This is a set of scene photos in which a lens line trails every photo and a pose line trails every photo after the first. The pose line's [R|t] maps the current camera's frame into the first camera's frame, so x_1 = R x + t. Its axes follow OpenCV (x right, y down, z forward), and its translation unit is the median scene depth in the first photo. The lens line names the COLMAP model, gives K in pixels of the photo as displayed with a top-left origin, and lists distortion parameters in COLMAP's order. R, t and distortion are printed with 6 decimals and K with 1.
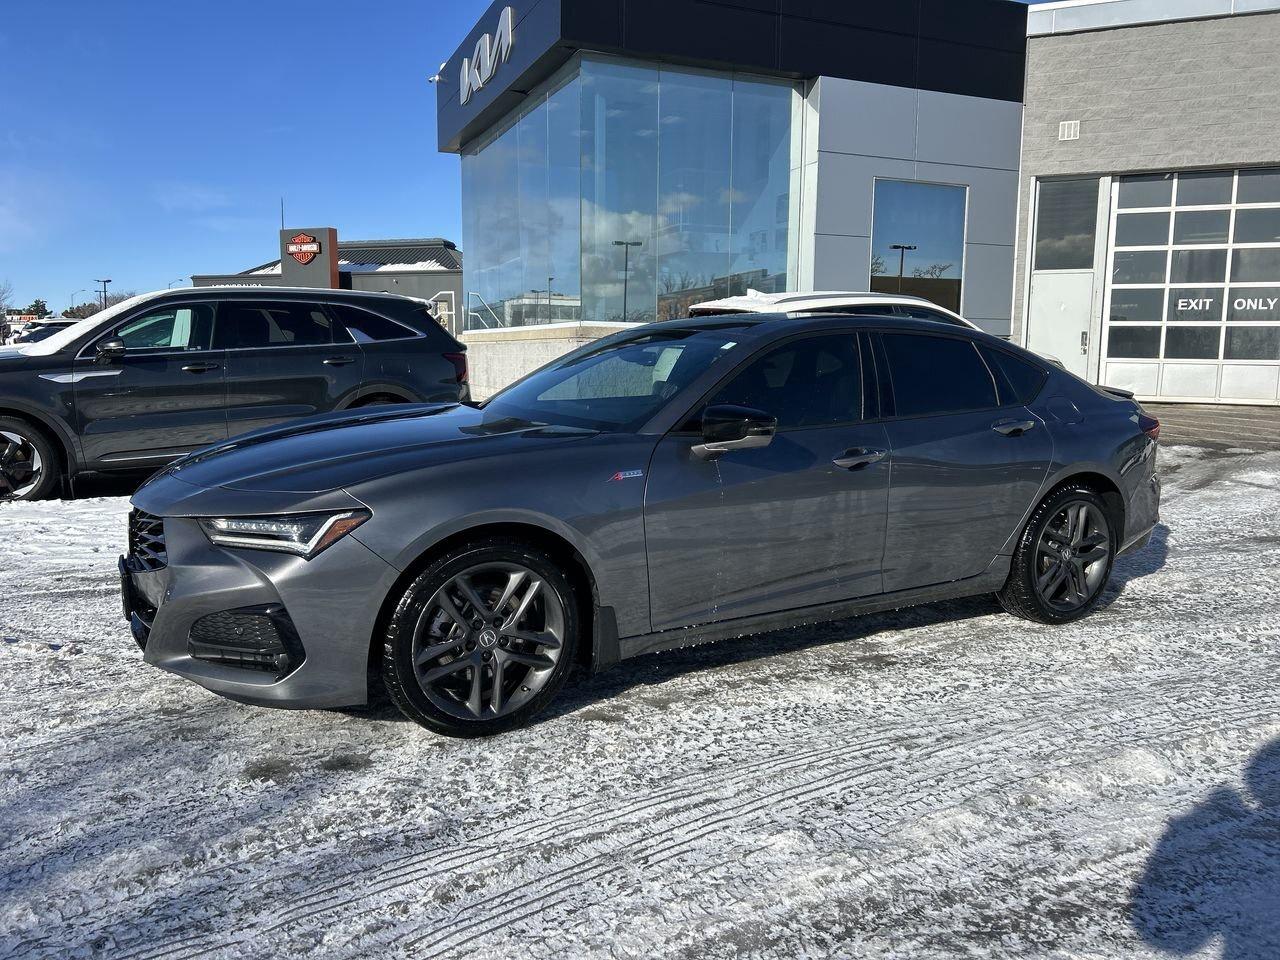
lens RADIAL K [[960.1, 0, 629.4], [0, 960.1, 478.0], [0, 0, 1]] dist [0.048737, -0.047287]
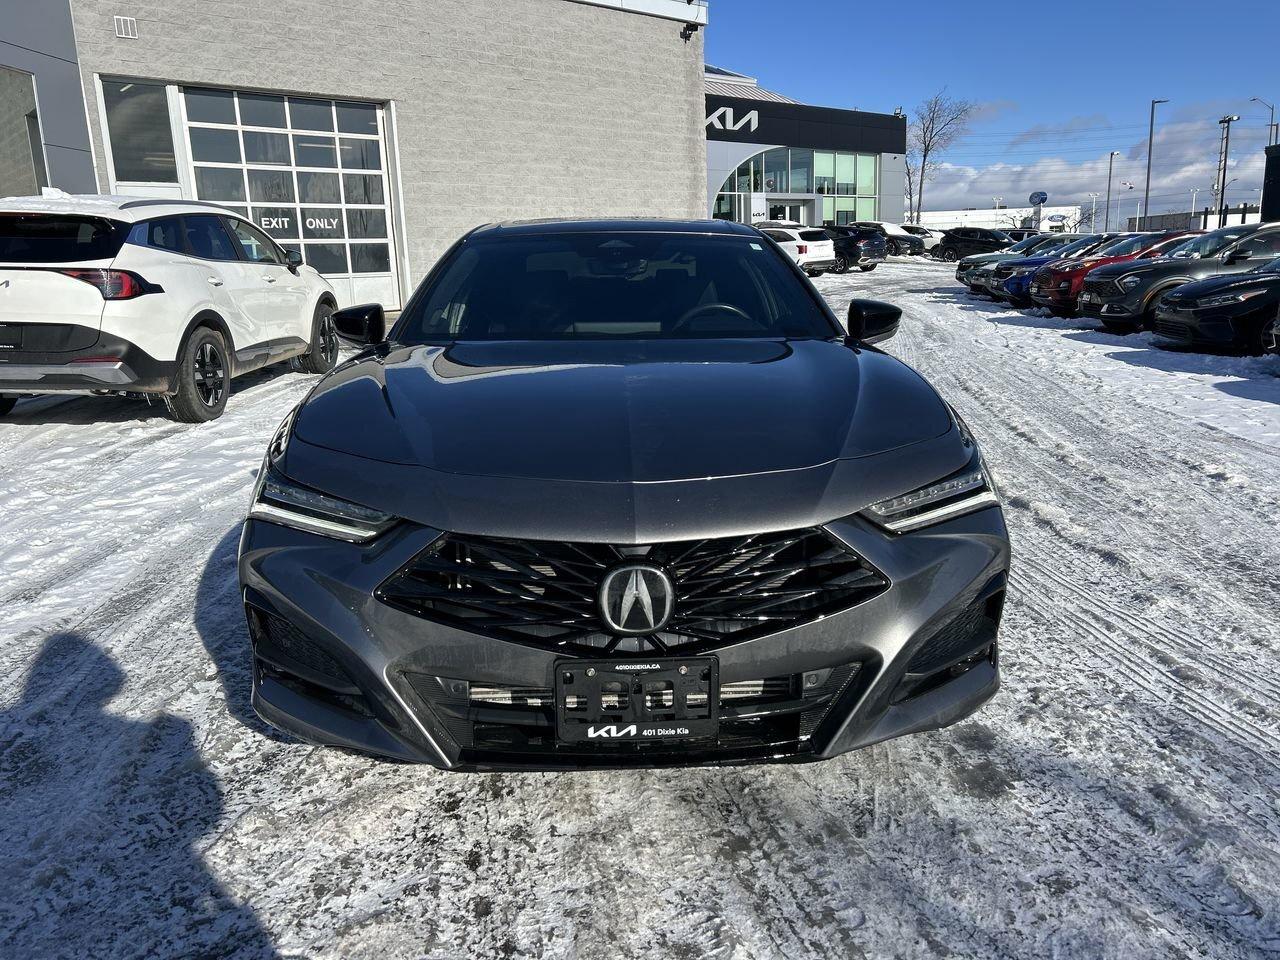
lens RADIAL K [[960.1, 0, 647.4], [0, 960.1, 468.0], [0, 0, 1]] dist [0.048737, -0.047287]
pose [[0.444532, -0.210329, 0.870720, -0.776946], [0.151653, 0.975682, 0.158259, -0.080941], [-0.882832, 0.061696, 0.465619, 0.586718]]
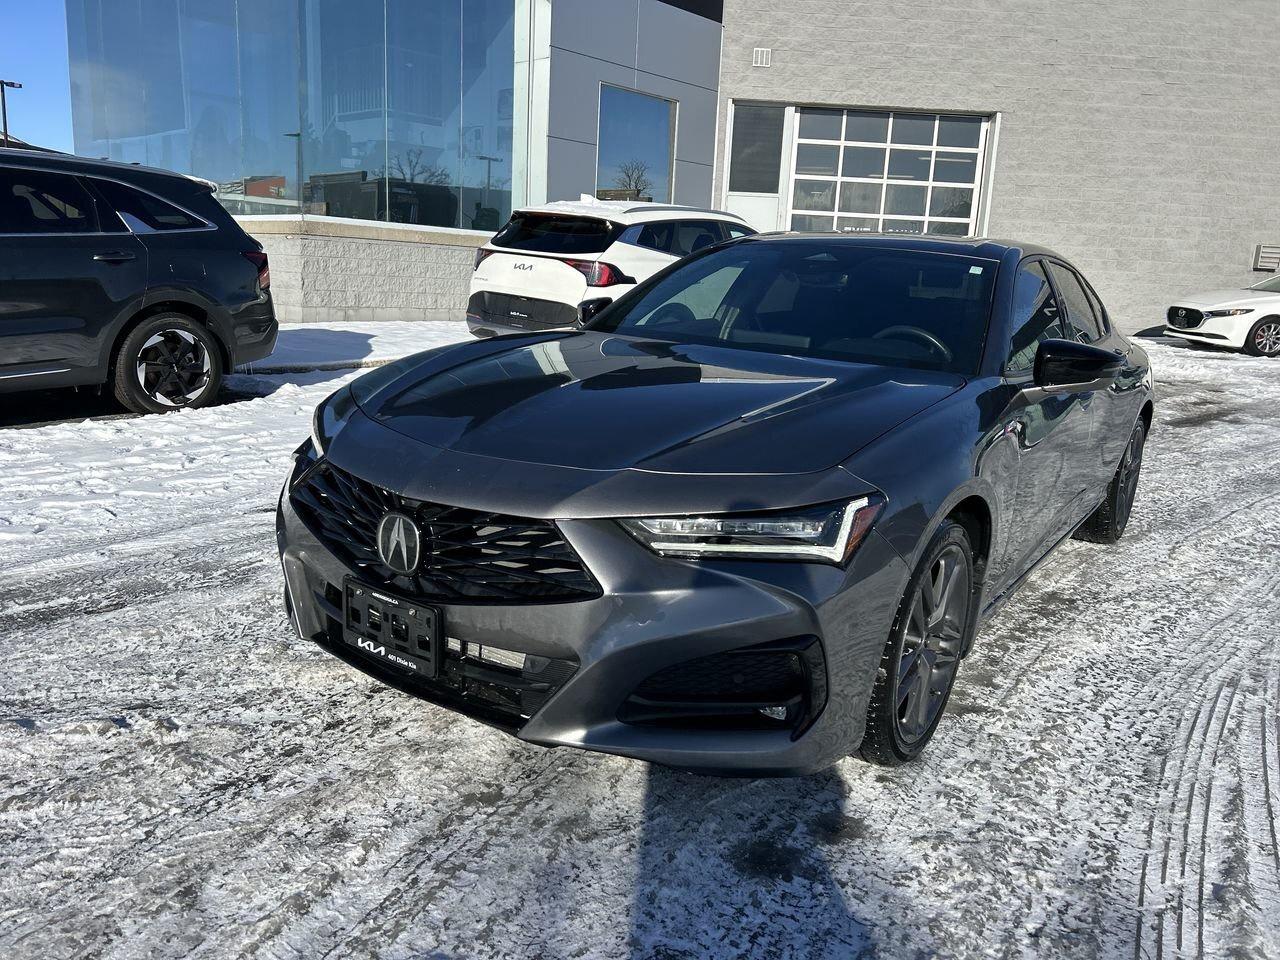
lens RADIAL K [[960.1, 0, 631.7], [0, 960.1, 473.1], [0, 0, 1]] dist [0.048737, -0.047287]
pose [[0.904687, -0.055799, 0.422406, -0.514241], [0.017570, 0.995430, 0.093862, -0.037309], [-0.425714, -0.077494, 0.901534, 0.286030]]
